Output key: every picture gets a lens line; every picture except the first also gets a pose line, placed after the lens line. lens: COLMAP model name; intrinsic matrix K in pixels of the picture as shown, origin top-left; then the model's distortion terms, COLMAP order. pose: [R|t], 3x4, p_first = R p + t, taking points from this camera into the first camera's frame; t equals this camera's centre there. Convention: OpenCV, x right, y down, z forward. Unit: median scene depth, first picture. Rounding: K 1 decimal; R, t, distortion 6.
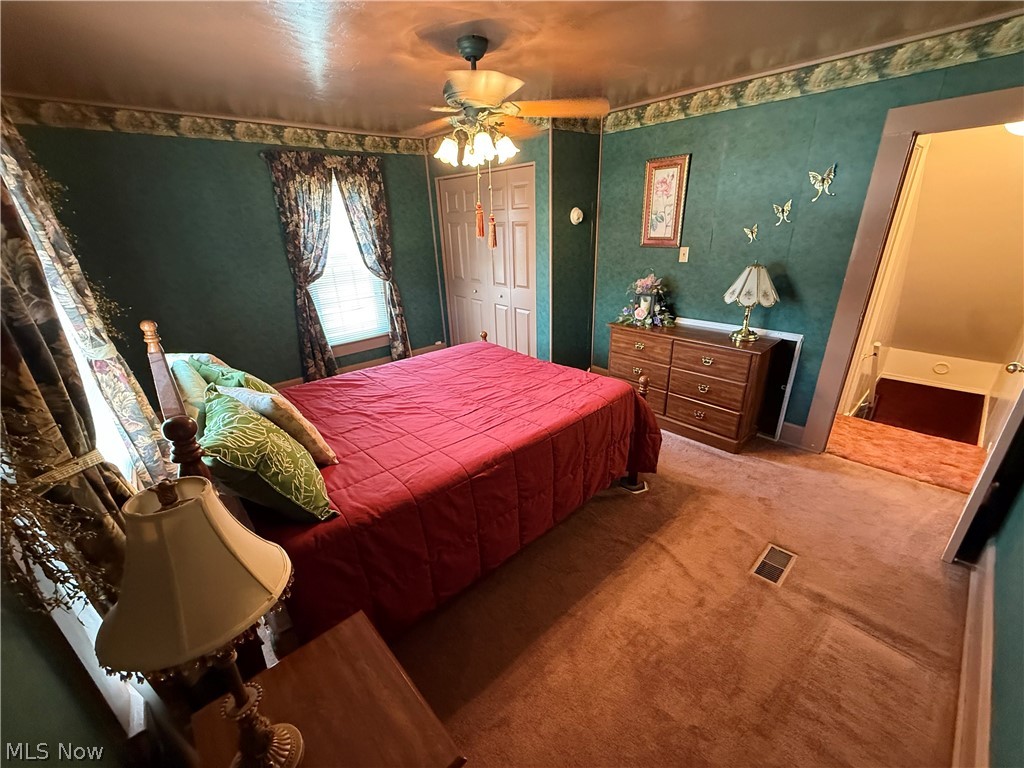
lens RADIAL K [[410.8, 0, 508.9], [0, 410.8, 385.4], [0, 0, 1]] dist [-0.001086, 0.000201]
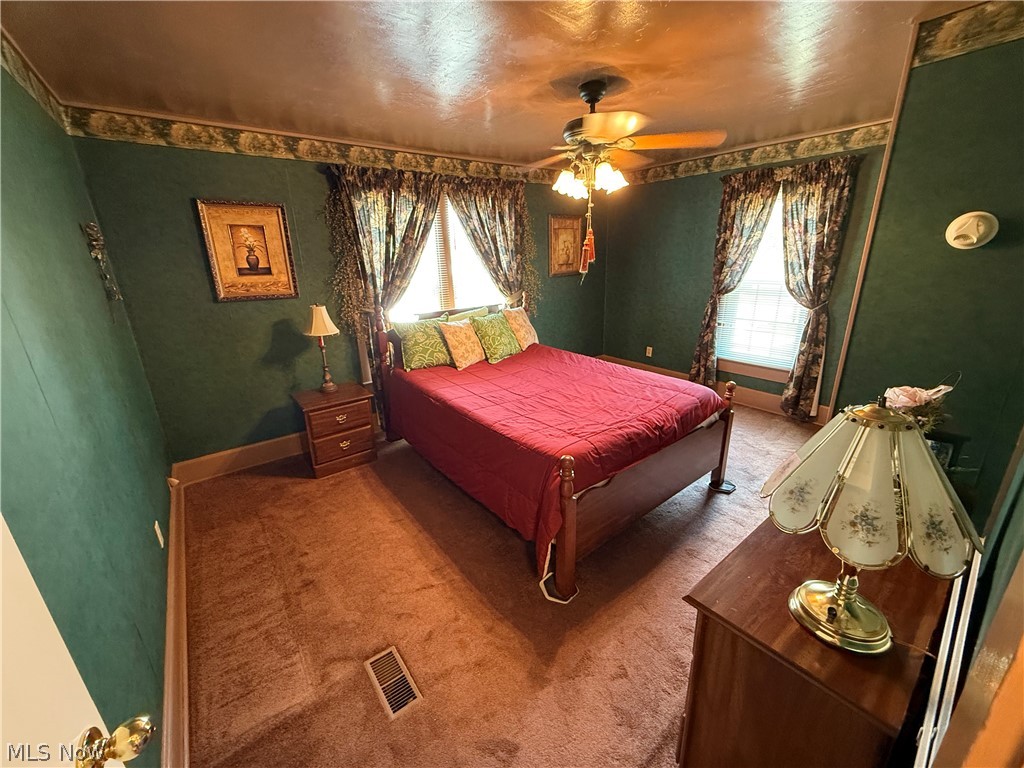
lens RADIAL K [[410.8, 0, 506.6], [0, 410.8, 383.1], [0, 0, 1]] dist [-0.001086, 0.000201]
pose [[-0.075706, 0.337970, -0.938107, 0.673114], [-0.345226, 0.873737, 0.342639, -0.240377], [0.935461, 0.349799, 0.050528, 0.549400]]
